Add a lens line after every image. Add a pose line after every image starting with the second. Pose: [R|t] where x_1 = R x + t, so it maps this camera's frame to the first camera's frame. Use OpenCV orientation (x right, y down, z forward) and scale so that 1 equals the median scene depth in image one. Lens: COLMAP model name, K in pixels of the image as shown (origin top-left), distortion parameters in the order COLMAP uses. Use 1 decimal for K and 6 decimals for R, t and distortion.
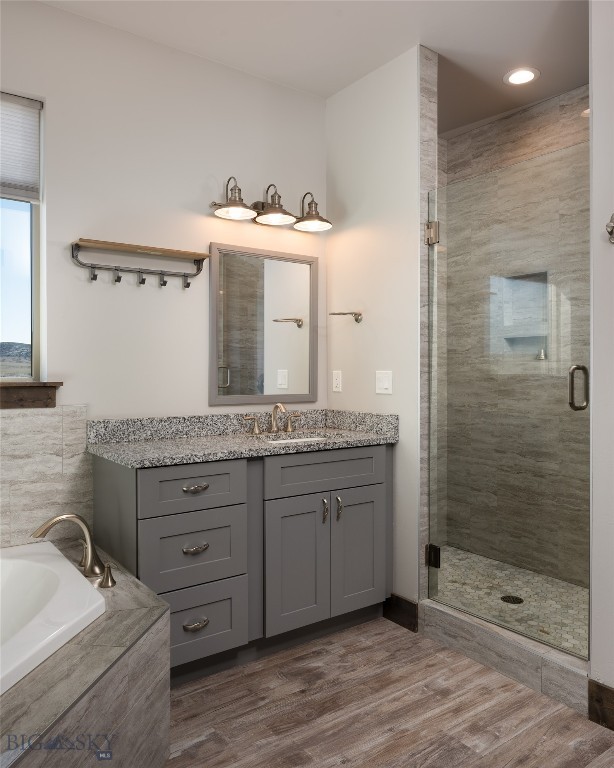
lens RADIAL K [[582.9, 0, 306.5], [0, 582.9, 378.5], [0, 0, 1]] dist [-0.025148, 0.003860]
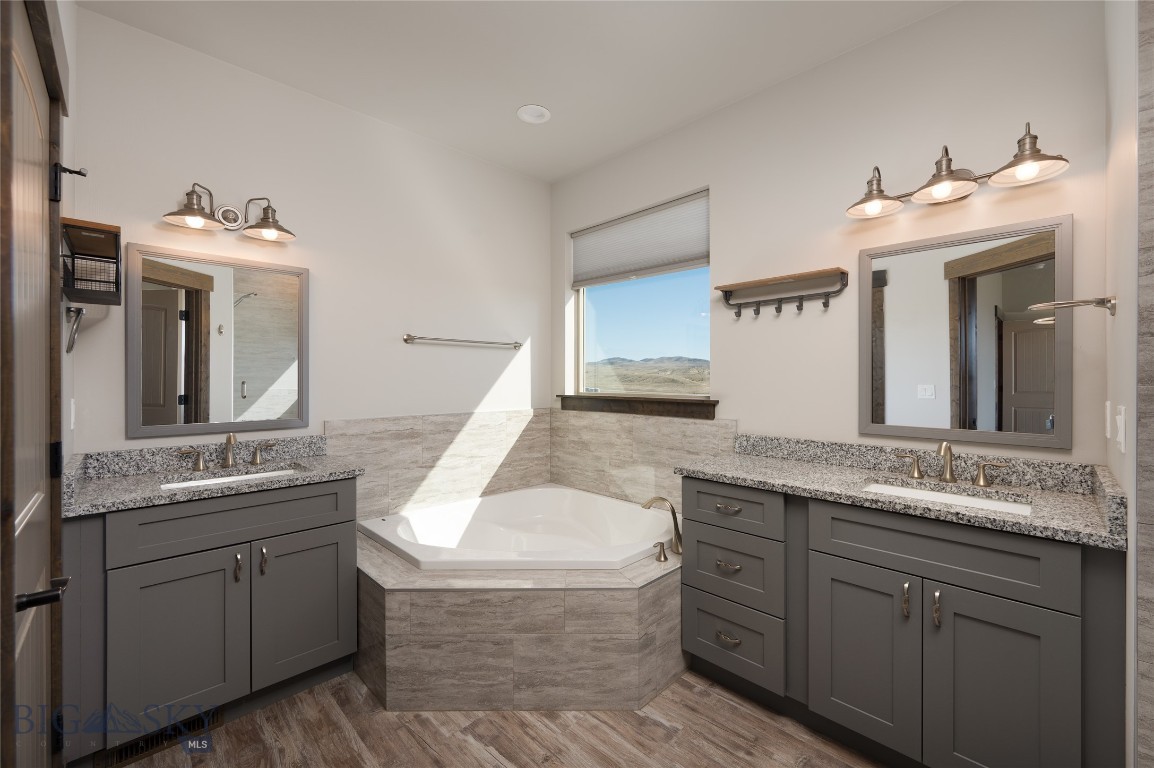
lens RADIAL K [[452.1, 0, 576.4], [0, 452.1, 383.5], [0, 0, 1]] dist [-0.004305, 0.000014]
pose [[0.174408, 0.010285, -0.984620, 0.505870], [-0.011966, 0.999894, 0.008325, -0.035962], [0.984601, 0.010330, 0.174512, 0.518954]]
